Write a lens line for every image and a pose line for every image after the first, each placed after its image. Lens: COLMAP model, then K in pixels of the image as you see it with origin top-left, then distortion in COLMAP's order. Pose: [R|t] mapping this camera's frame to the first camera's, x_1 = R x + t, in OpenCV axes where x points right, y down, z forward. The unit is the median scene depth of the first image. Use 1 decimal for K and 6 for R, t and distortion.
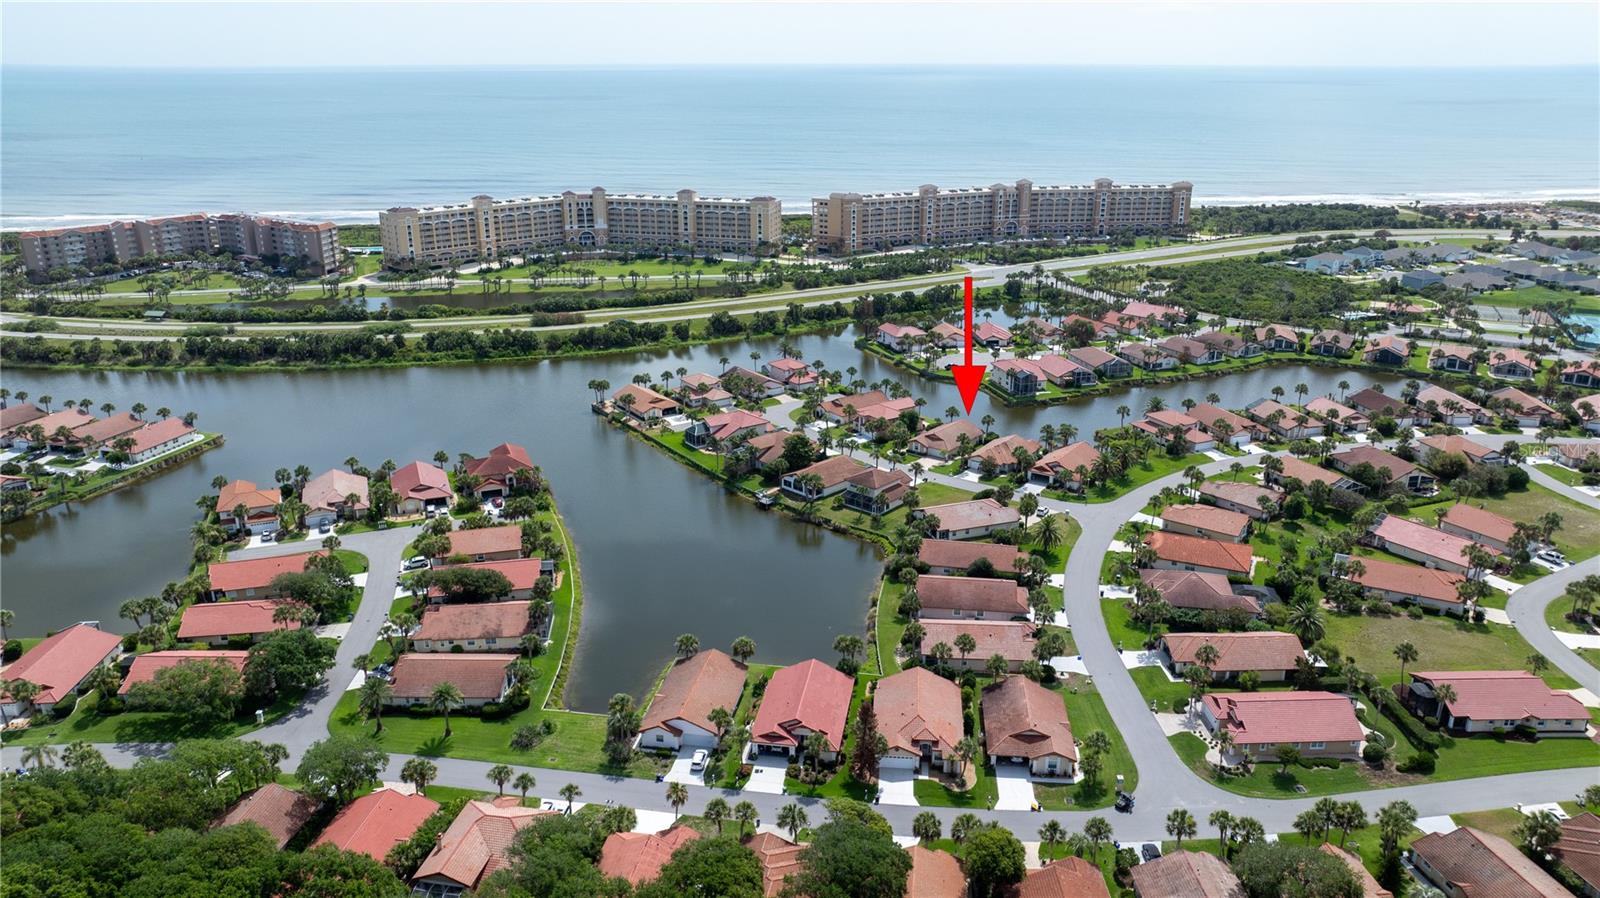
lens RADIAL K [[1122.6, 0, 800.0], [0, 1122.6, 449.0], [0, 0, 1]] dist [-0.018155, 0.008564]
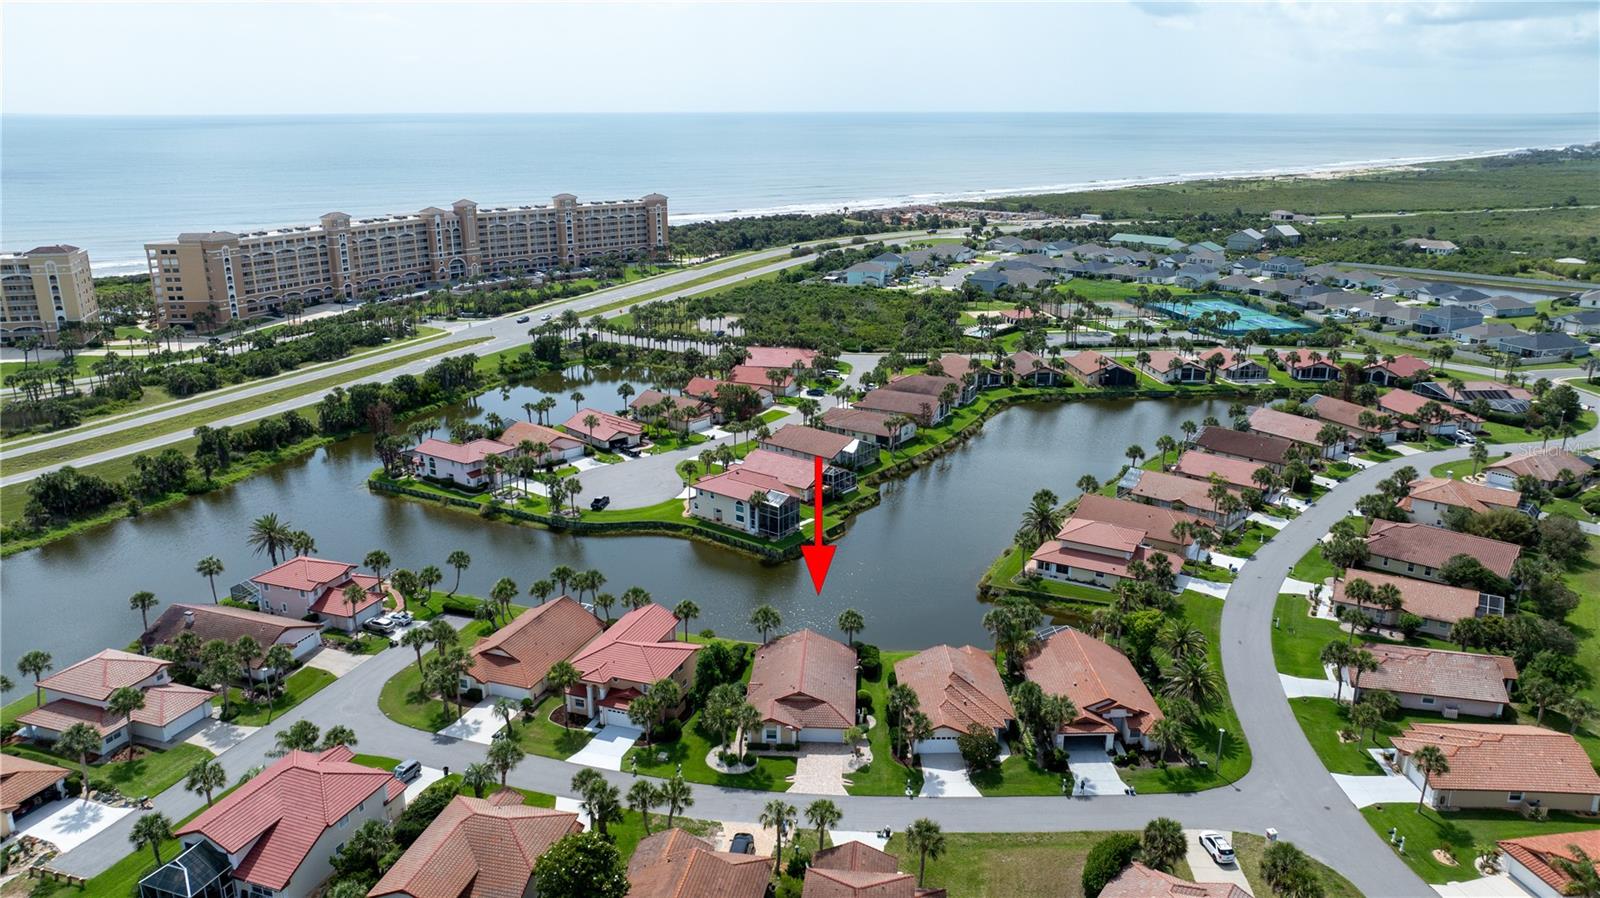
lens RADIAL K [[1122.6, 0, 800.0], [0, 1122.6, 449.0], [0, 0, 1]] dist [-0.018155, 0.008564]
pose [[0.815760, -0.168603, 0.553271, -0.053858], [0.191436, 0.981361, 0.016799, -0.057782], [-0.545791, 0.092212, 0.832832, 0.318038]]
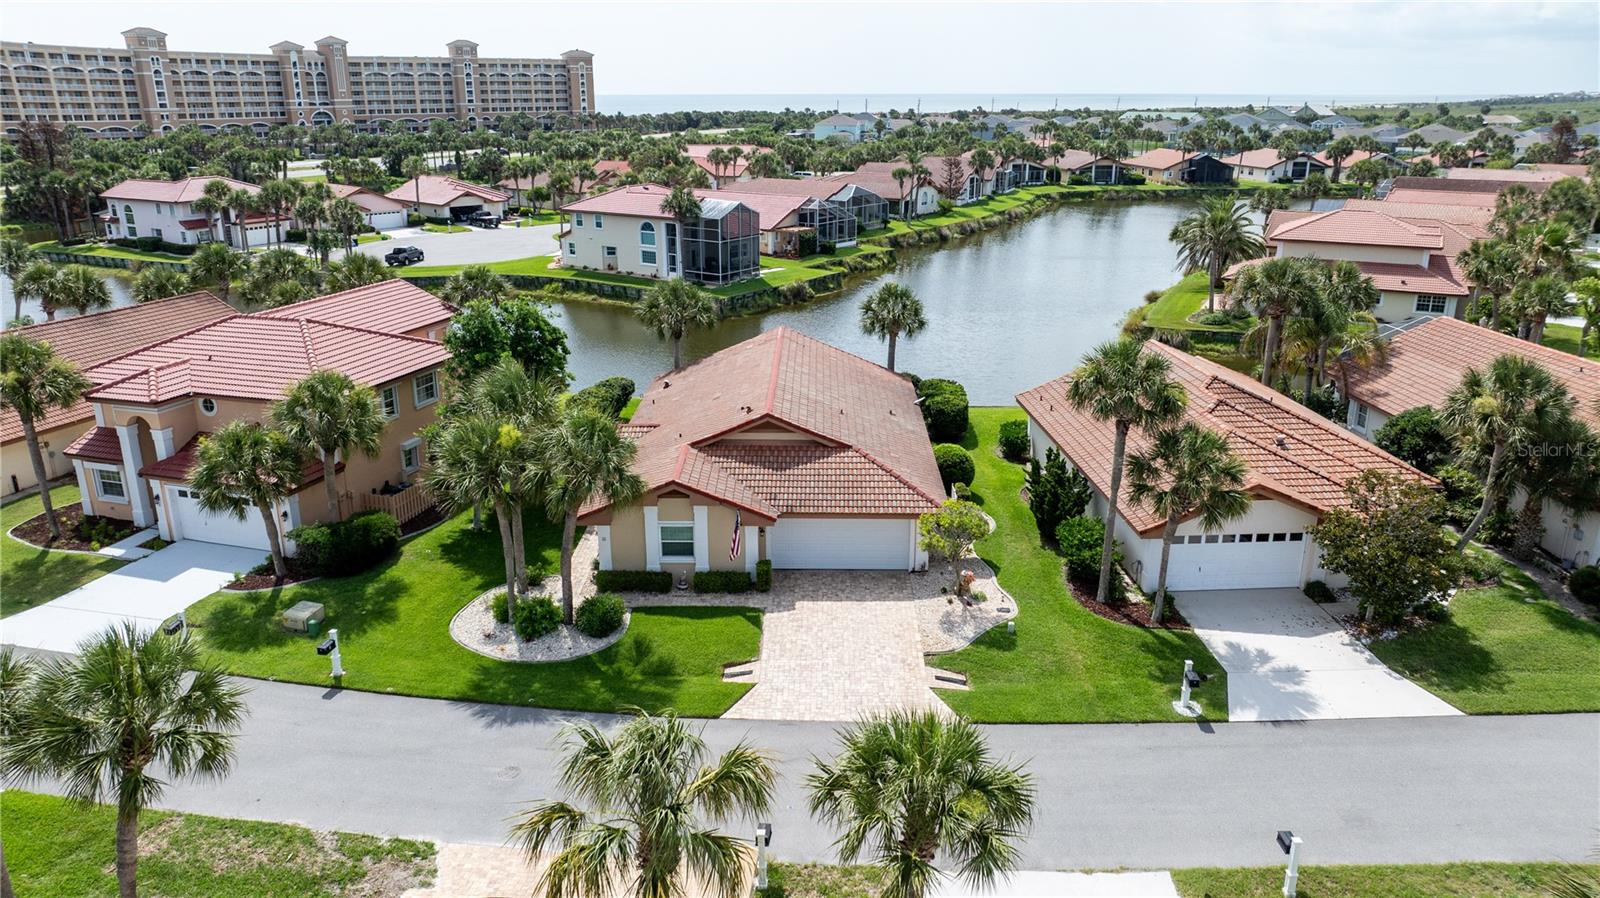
lens RADIAL K [[1130.2, 0, 800.0], [0, 1130.2, 449.0], [0, 0, 1]] dist [-0.052554, 0.066824]
pose [[0.792519, -0.186696, 0.580567, 0.020687], [0.203399, 0.978398, 0.036973, -0.007227], [-0.574928, 0.088785, 0.813372, 0.448439]]
